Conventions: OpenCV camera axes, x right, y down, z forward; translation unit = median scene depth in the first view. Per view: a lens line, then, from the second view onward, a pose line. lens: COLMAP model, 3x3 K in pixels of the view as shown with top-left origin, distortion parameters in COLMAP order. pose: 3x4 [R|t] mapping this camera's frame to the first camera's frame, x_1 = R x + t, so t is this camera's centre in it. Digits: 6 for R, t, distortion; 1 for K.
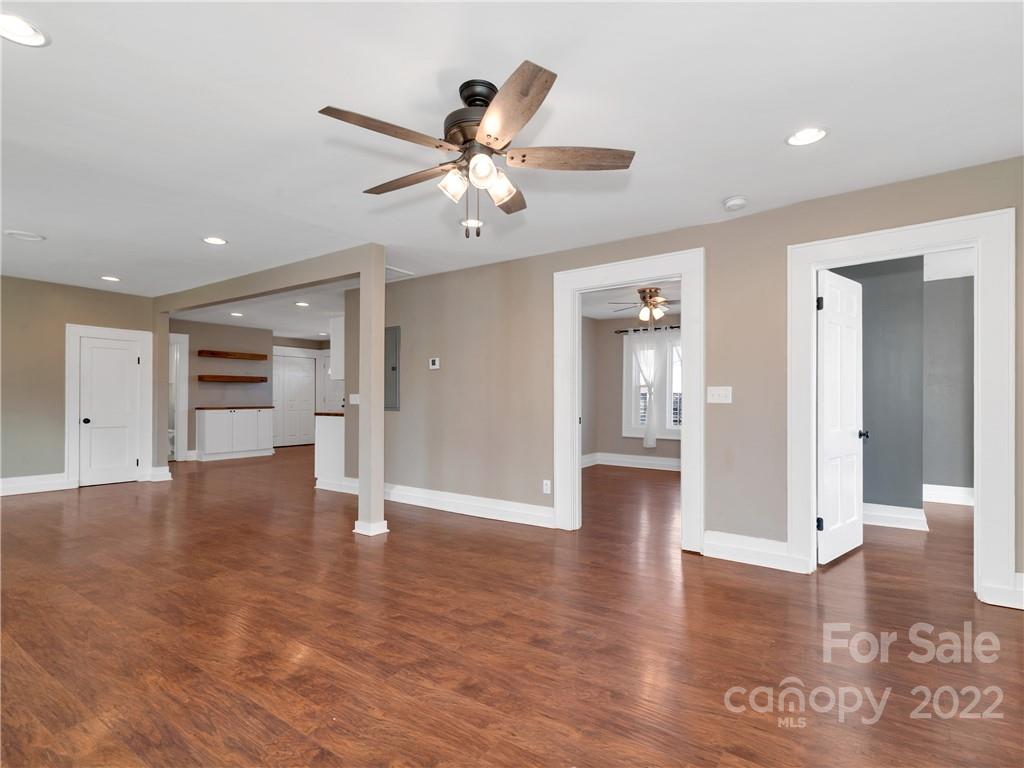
lens RADIAL K [[529.6, 0, 513.8], [0, 529.6, 392.7], [0, 0, 1]] dist [-0.000503, -0.000271]
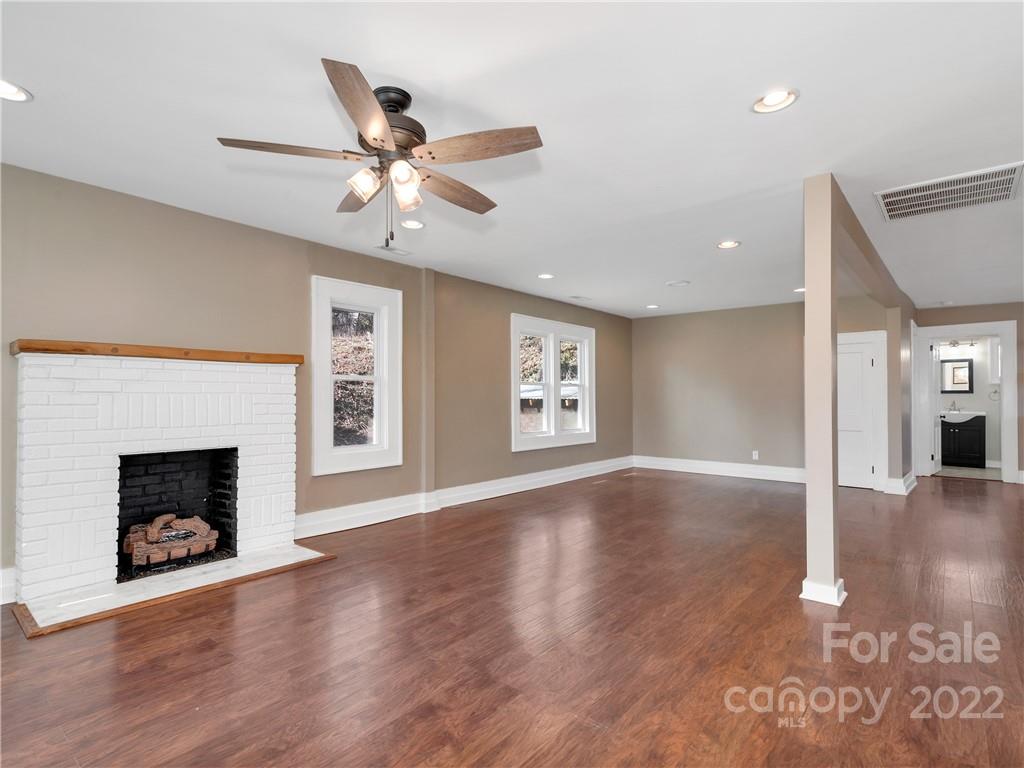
lens RADIAL K [[529.6, 0, 513.8], [0, 529.6, 392.7], [0, 0, 1]] dist [-0.000503, -0.000271]
pose [[-0.074512, -0.015465, -0.997100, 0.817987], [0.005954, 0.999855, -0.015953, 0.012817], [0.997202, -0.007125, -0.074409, 1.173470]]
